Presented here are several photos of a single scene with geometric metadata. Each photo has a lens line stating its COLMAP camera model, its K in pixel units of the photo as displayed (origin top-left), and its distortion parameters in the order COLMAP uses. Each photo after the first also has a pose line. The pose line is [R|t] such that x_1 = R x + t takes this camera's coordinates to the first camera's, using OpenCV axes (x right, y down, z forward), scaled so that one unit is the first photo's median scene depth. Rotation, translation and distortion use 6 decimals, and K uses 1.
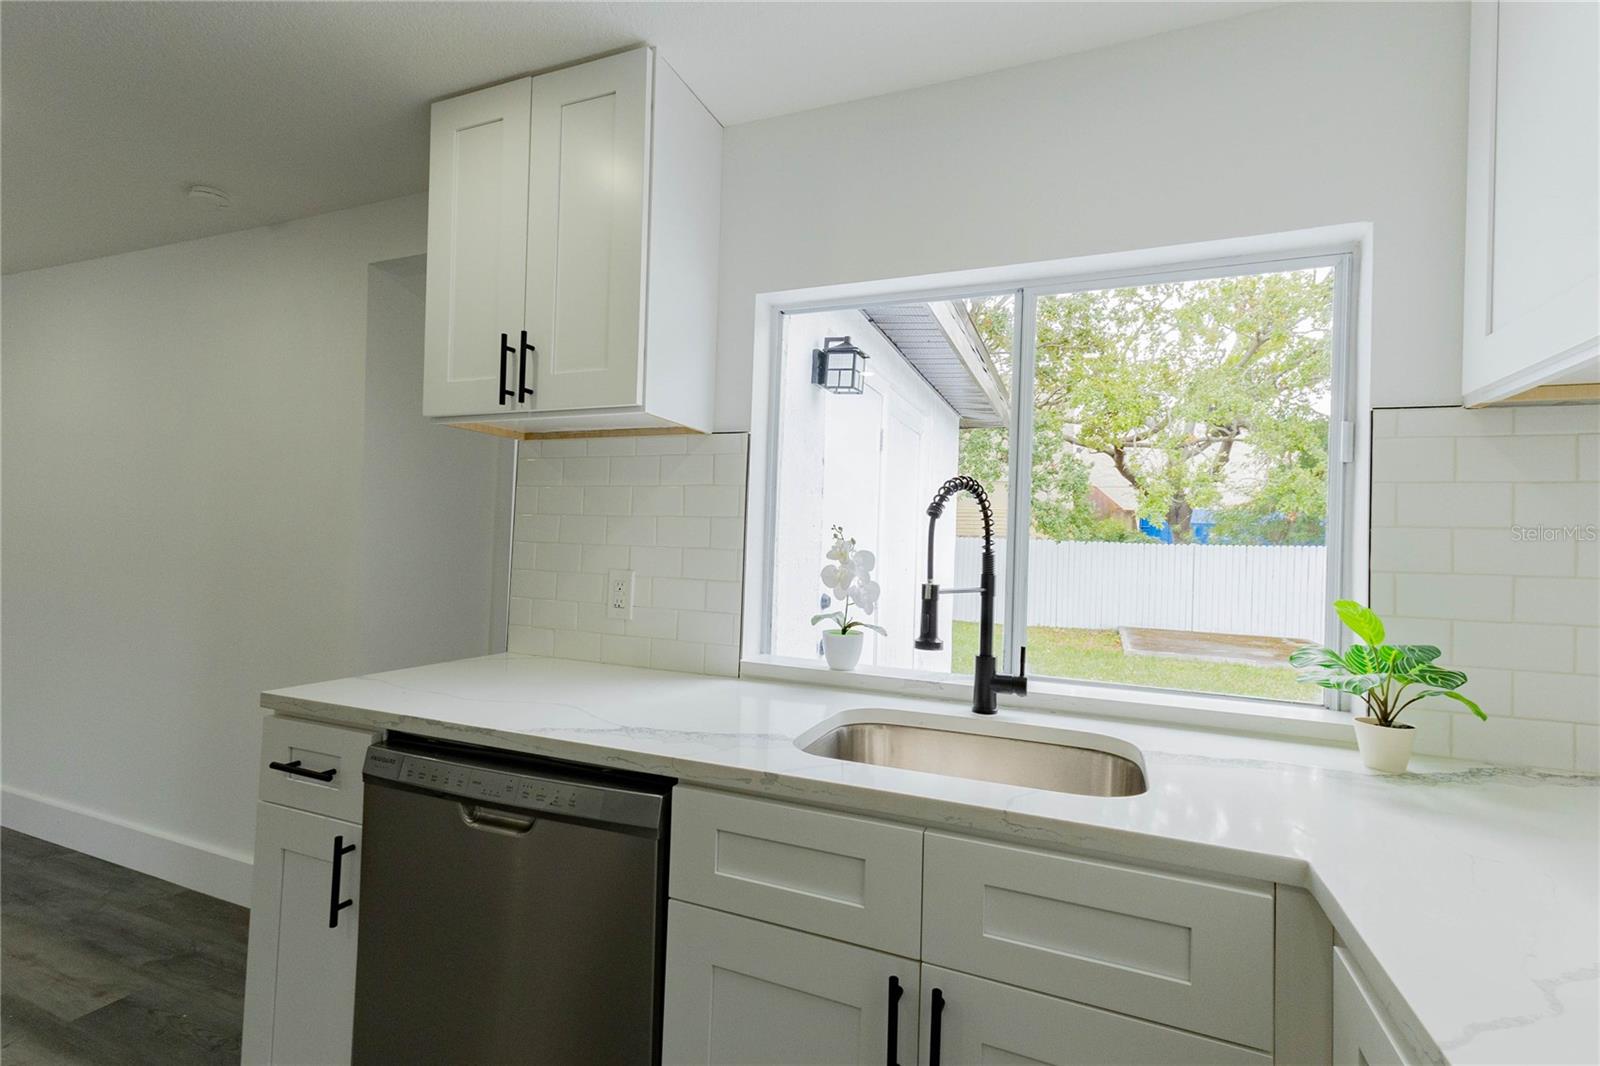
lens RADIAL K [[726.6, 0, 799.1], [0, 726.6, 526.5], [0, 0, 1]] dist [0.025688, -0.007383]
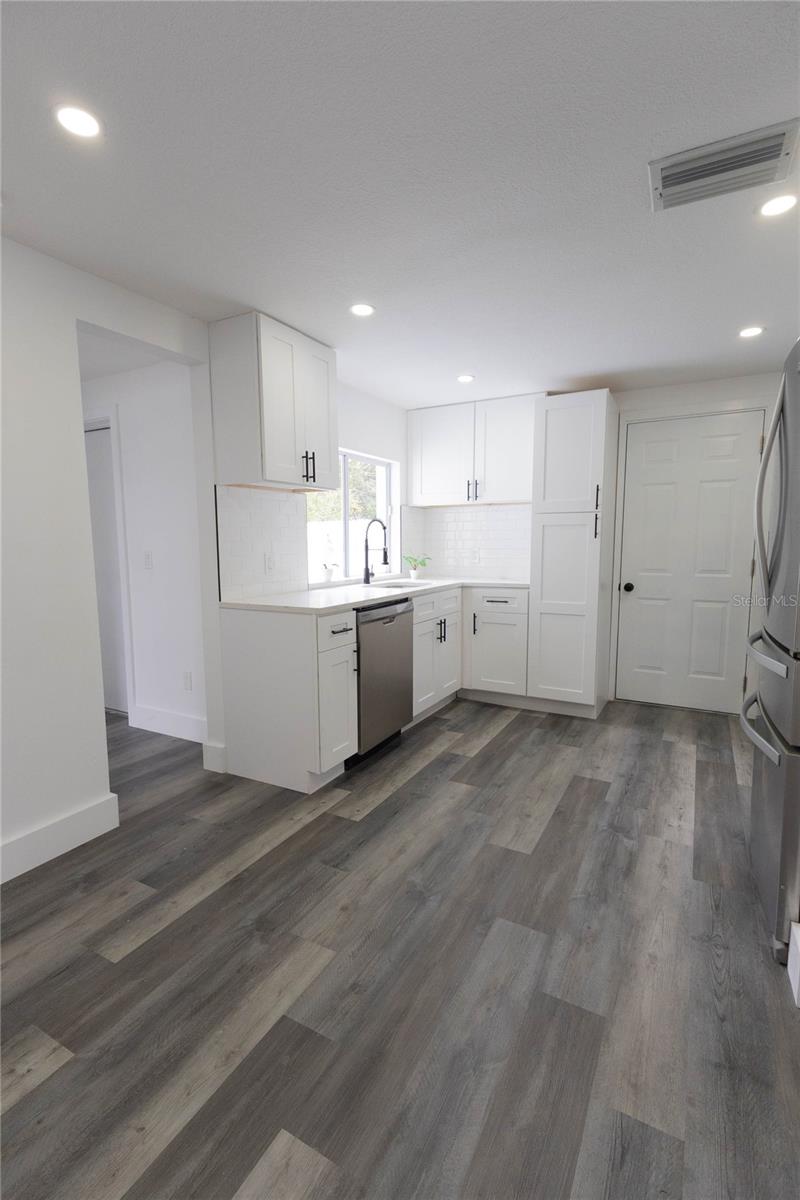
lens RADIAL K [[544.9, 0, 404.6], [0, 544.9, 598.9], [0, 0, 1]] dist [0.025688, -0.007383]
pose [[0.098892, -0.137551, 0.985546, -2.336021], [-0.017053, 0.990021, 0.139887, -0.047721], [-0.994952, -0.030640, 0.095560, 0.551283]]
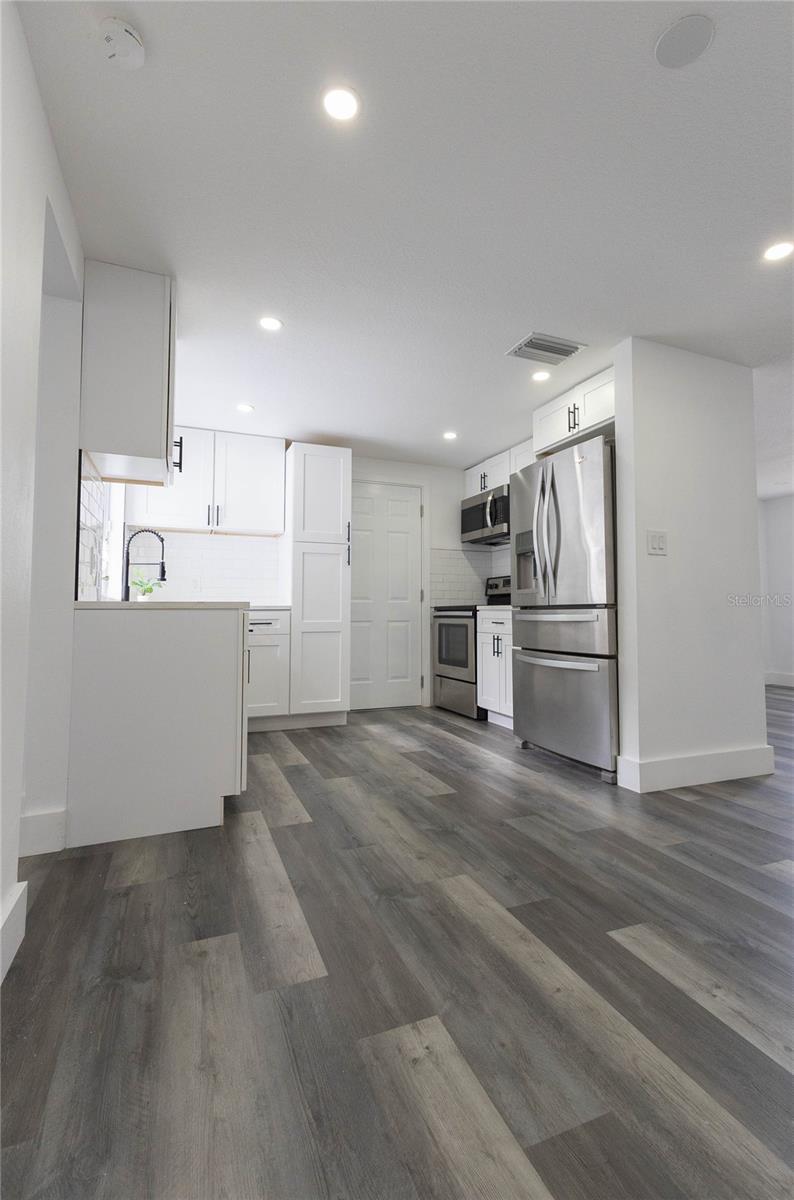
lens RADIAL K [[559.2, 0, 415.8], [0, 559.2, 586.9], [0, 0, 1]] dist [0.018446, 0.000094]
pose [[-0.710634, -0.002893, 0.703556, -2.169936], [-0.041529, 0.998420, -0.037841, 0.215466], [-0.702335, -0.056109, -0.709632, 1.771173]]
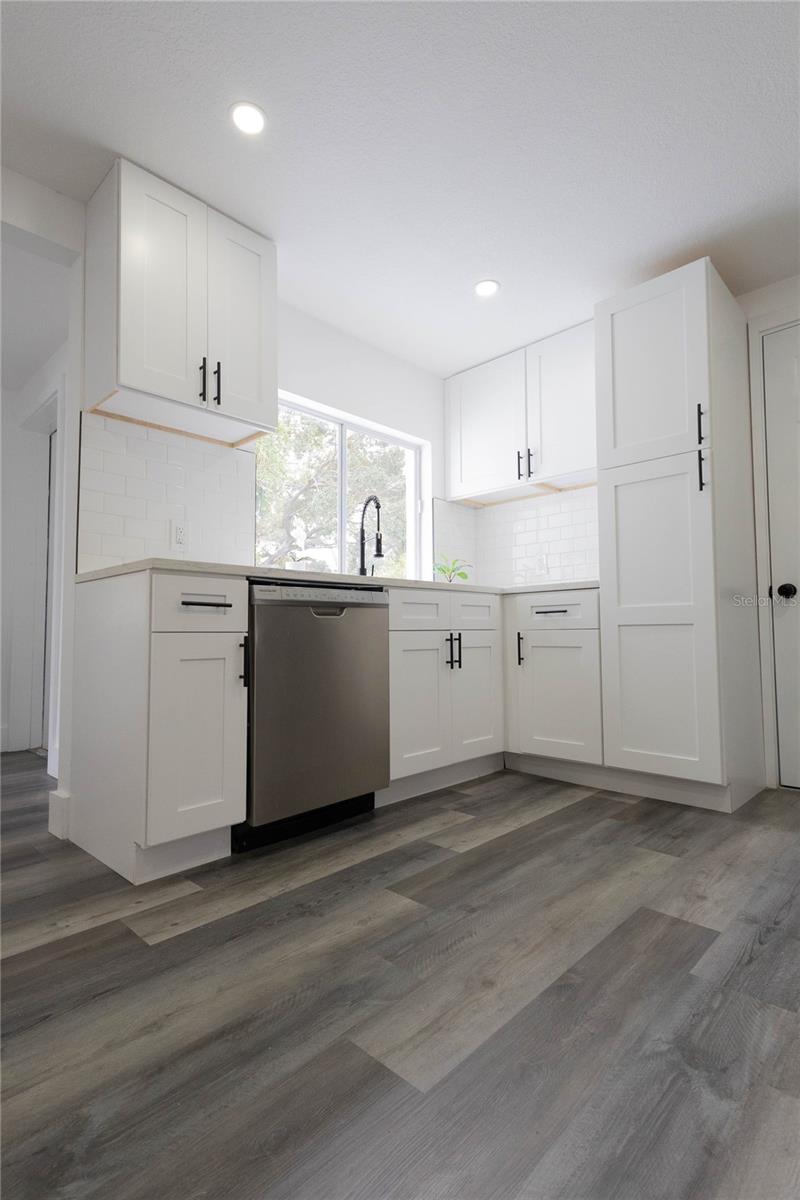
lens RADIAL K [[582.1, 0, 401.1], [0, 582.1, 597.1], [0, 0, 1]] dist [0.020350, -0.001966]
pose [[0.358978, 0.020555, 0.933119, -1.564305], [-0.002326, 0.999774, -0.021128, 0.315994], [-0.933343, 0.005414, 0.358945, 0.145543]]
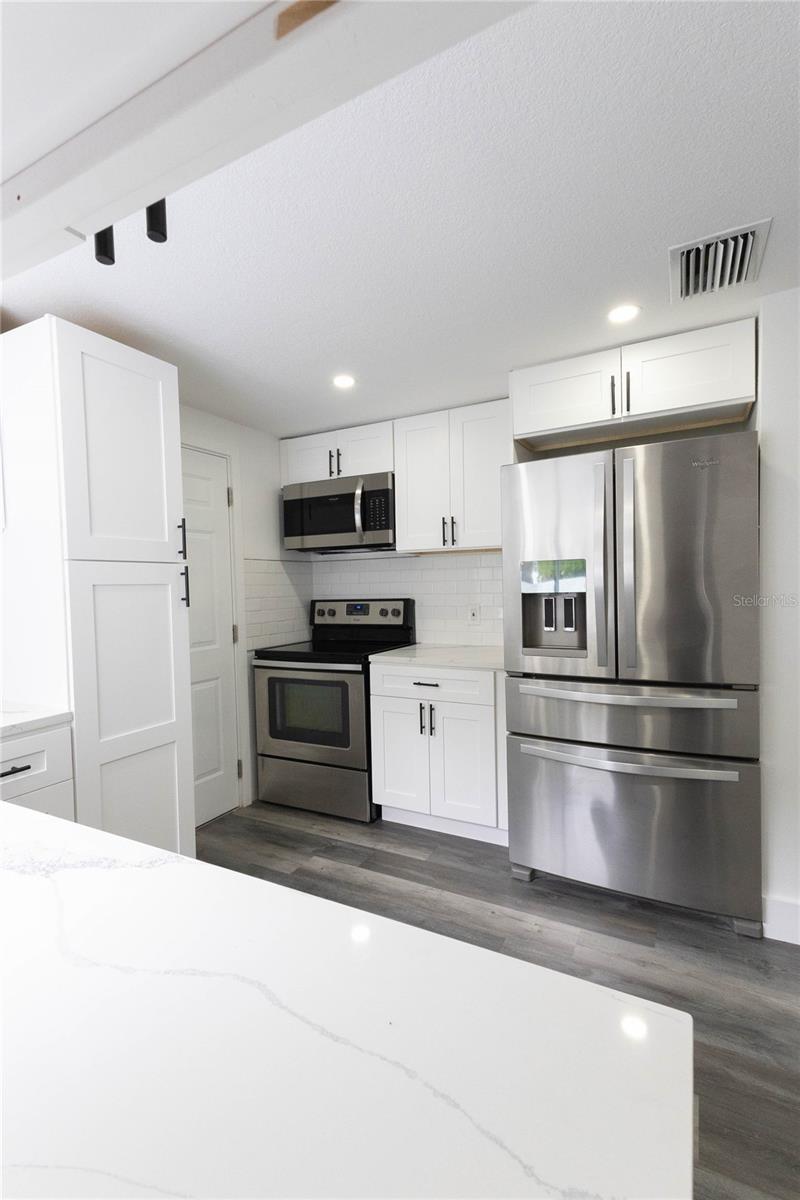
lens RADIAL K [[544.9, 0, 398.2], [0, 544.9, 607.9], [0, 0, 1]] dist [0.025688, -0.007383]
pose [[-0.993930, -0.013965, 0.109125, -0.578780], [-0.011791, 0.999719, 0.020547, -0.023069], [-0.109381, 0.019136, -0.993816, 1.305663]]
